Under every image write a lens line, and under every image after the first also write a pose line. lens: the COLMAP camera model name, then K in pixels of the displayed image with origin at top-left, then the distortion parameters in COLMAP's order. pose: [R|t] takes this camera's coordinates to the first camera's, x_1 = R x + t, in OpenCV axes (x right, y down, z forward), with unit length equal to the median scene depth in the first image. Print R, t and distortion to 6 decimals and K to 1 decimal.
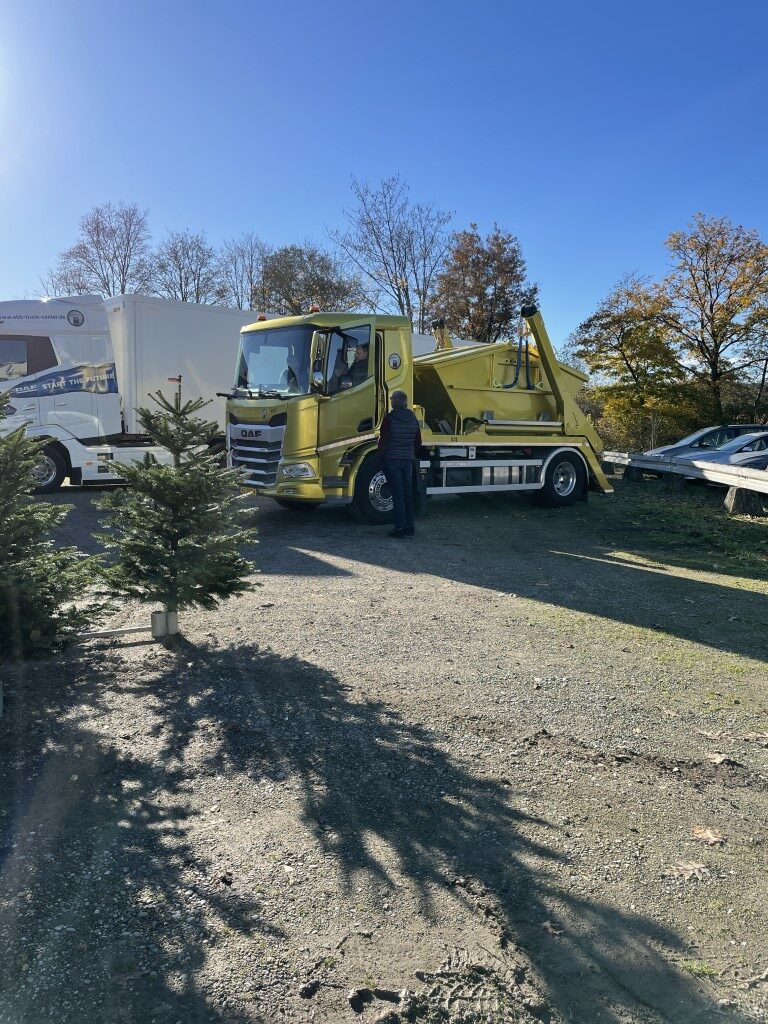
lens RADIAL K [[767.9, 0, 384.6], [0, 767.9, 512.1], [0, 0, 1]] dist [0.027651, -0.013834]
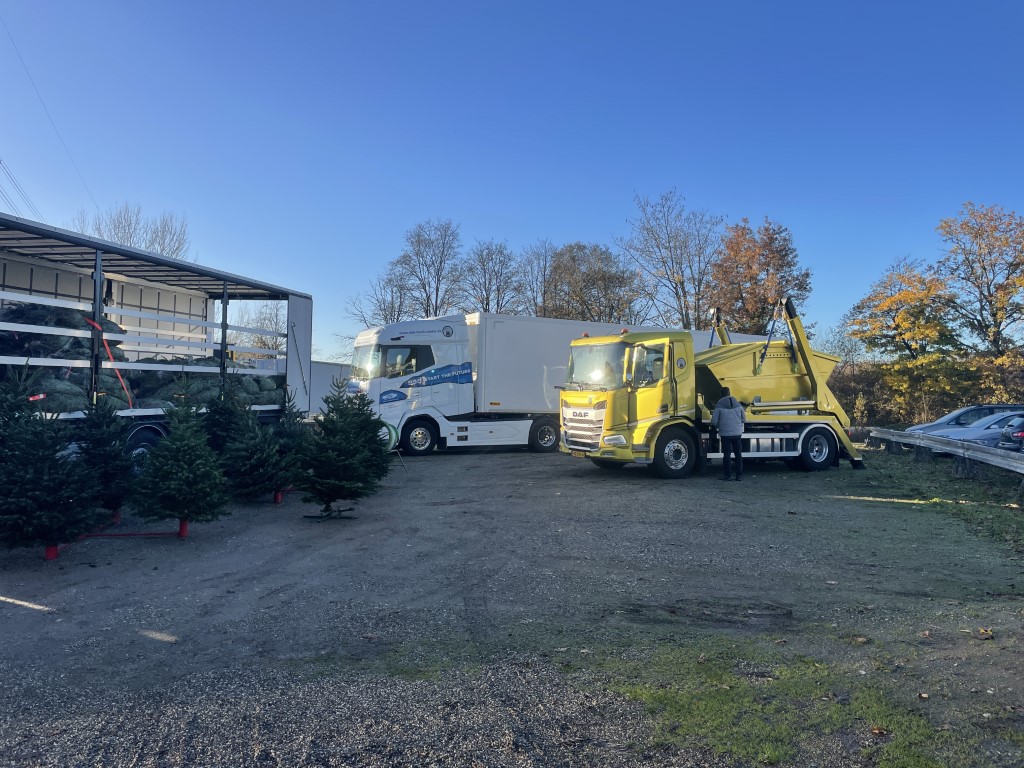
lens RADIAL K [[767.9, 0, 508.4], [0, 767.9, 379.9], [0, 0, 1]] dist [0.027651, -0.013834]
pose [[0.981675, -0.007148, -0.190430, -0.008226], [-0.019224, 0.990484, -0.136277, 0.008869], [0.189592, 0.137441, 0.972196, -0.111598]]
